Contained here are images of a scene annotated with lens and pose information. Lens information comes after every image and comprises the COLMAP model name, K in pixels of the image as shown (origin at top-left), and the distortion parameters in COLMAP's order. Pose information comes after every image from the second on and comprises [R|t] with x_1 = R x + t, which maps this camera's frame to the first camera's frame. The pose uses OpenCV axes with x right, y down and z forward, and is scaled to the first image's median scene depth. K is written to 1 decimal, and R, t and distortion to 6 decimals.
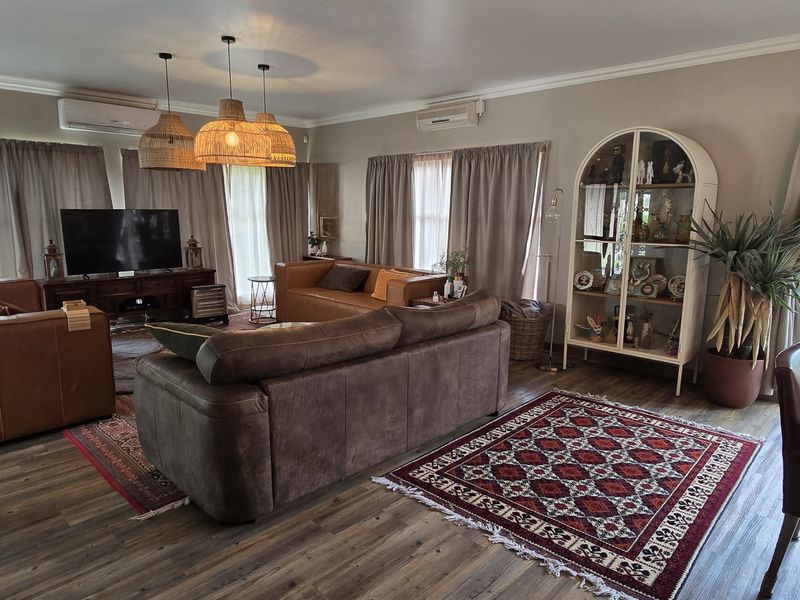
lens RADIAL K [[530.3, 0, 406.8], [0, 530.3, 301.3], [0, 0, 1]] dist [0.004638, 0.000211]
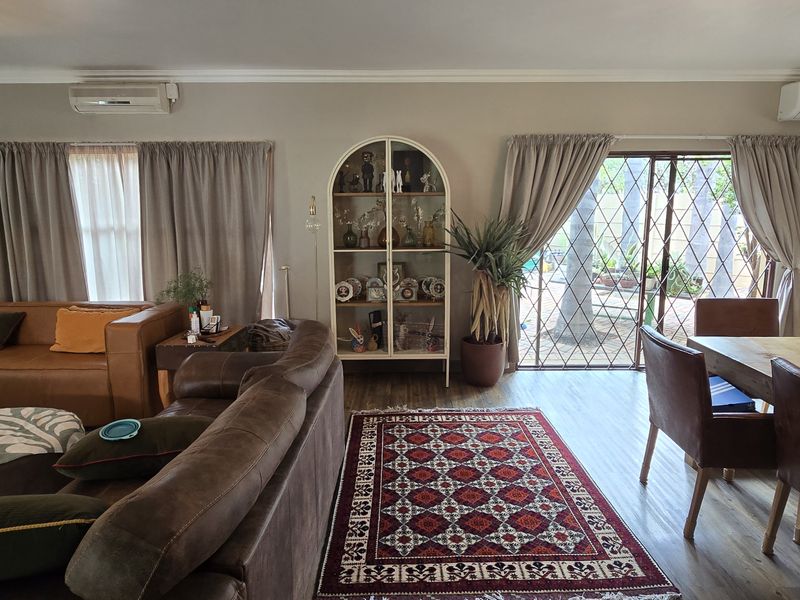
lens RADIAL K [[530.3, 0, 406.8], [0, 530.3, 301.3], [0, 0, 1]] dist [0.004638, 0.000211]
pose [[0.716076, -0.135154, 0.684813, -0.263825], [0.131121, 0.989656, 0.058211, -0.068483], [-0.685596, 0.048110, 0.726390, 0.248331]]
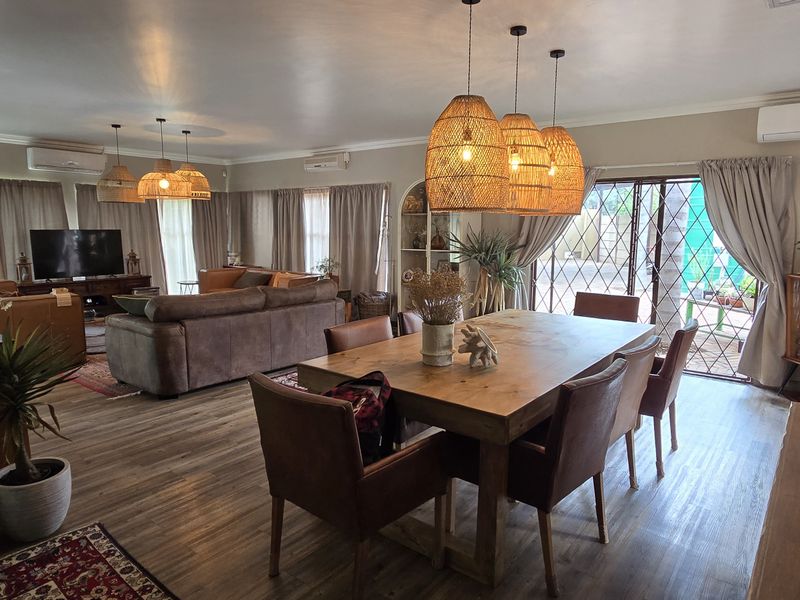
lens RADIAL K [[530.3, 0, 406.8], [0, 530.3, 301.3], [0, 0, 1]] dist [0.004638, 0.000211]
pose [[0.993866, -0.018516, 0.109029, 0.178688], [0.022083, 0.999257, -0.031601, 0.088174], [-0.108363, 0.033814, 0.993536, -0.539376]]
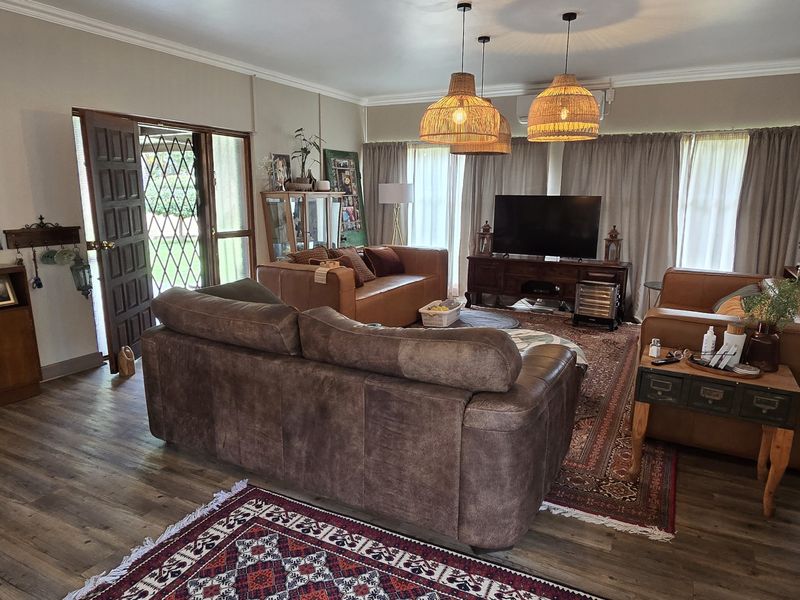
lens RADIAL K [[530.3, 0, 406.8], [0, 530.3, 301.3], [0, 0, 1]] dist [0.004638, 0.000211]
pose [[0.284176, 0.187952, -0.940169, 0.547404], [-0.176100, 0.974147, 0.141517, -0.098961], [0.942461, 0.125348, 0.309927, 0.625822]]
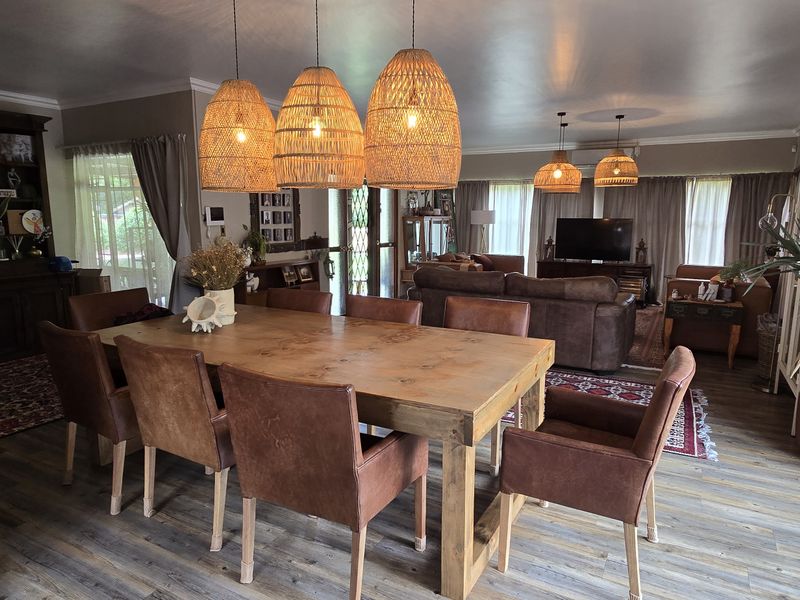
lens RADIAL K [[530.3, 0, 406.8], [0, 530.3, 301.3], [0, 0, 1]] dist [0.004638, 0.000211]
pose [[0.270334, 0.149696, -0.951058, 1.081763], [-0.173345, 0.979263, 0.104863, -0.013695], [0.947033, 0.136513, 0.290677, 0.135853]]
